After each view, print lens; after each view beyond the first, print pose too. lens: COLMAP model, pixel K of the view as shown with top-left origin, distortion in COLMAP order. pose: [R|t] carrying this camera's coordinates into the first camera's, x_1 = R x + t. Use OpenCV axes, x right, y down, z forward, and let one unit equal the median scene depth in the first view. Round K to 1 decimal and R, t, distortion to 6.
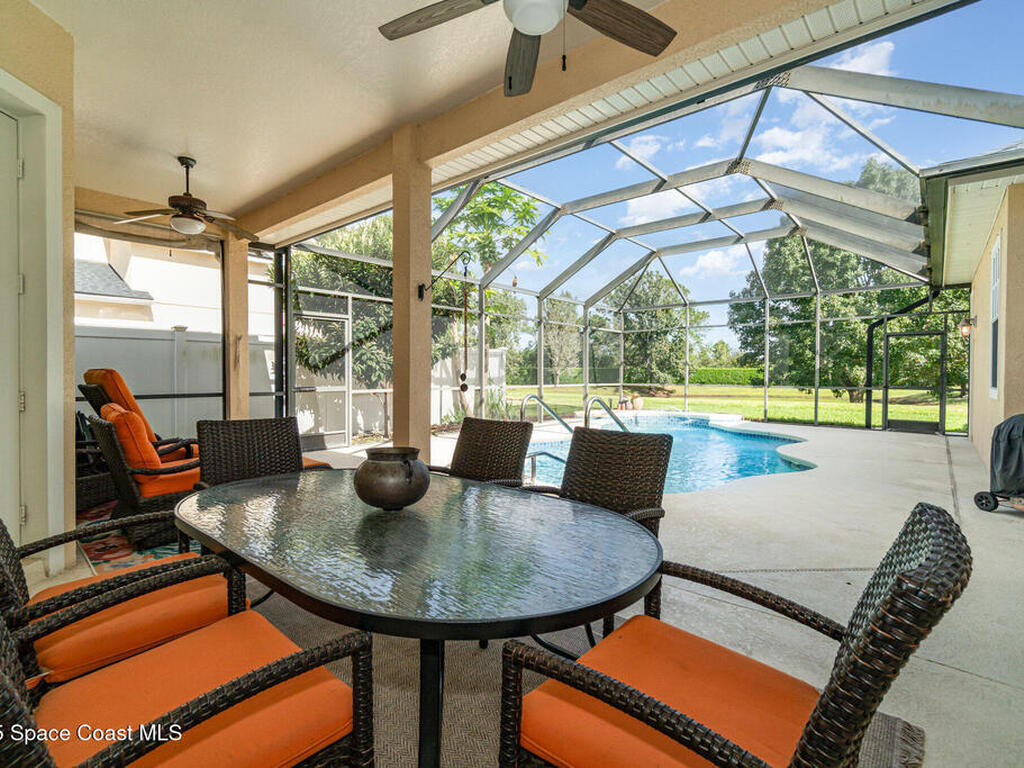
lens RADIAL K [[493.0, 0, 511.3], [0, 493.0, 388.3], [0, 0, 1]] dist [0.000835, -0.000106]
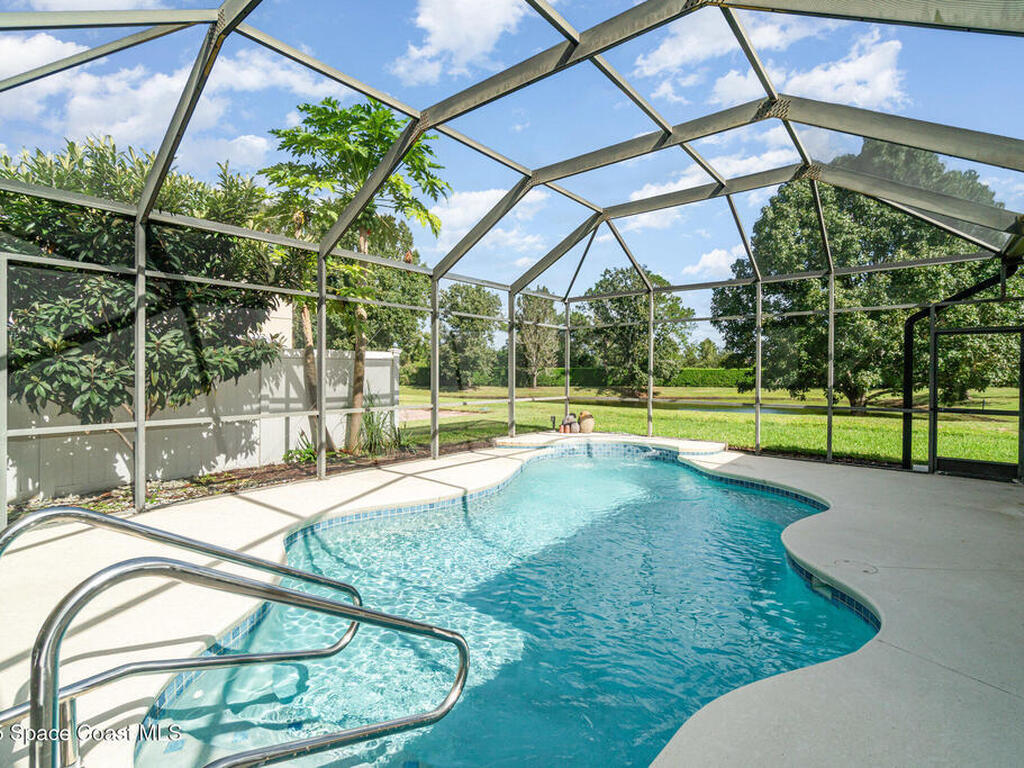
lens RADIAL K [[504.9, 0, 512.0], [0, 504.9, 384.0], [0, 0, 1]] dist [0.001972, -0.000053]
pose [[0.999534, -0.001569, 0.030472, 0.070877], [0.001801, 0.999970, -0.007594, -0.014278], [-0.030459, 0.007646, 0.999507, 0.143463]]
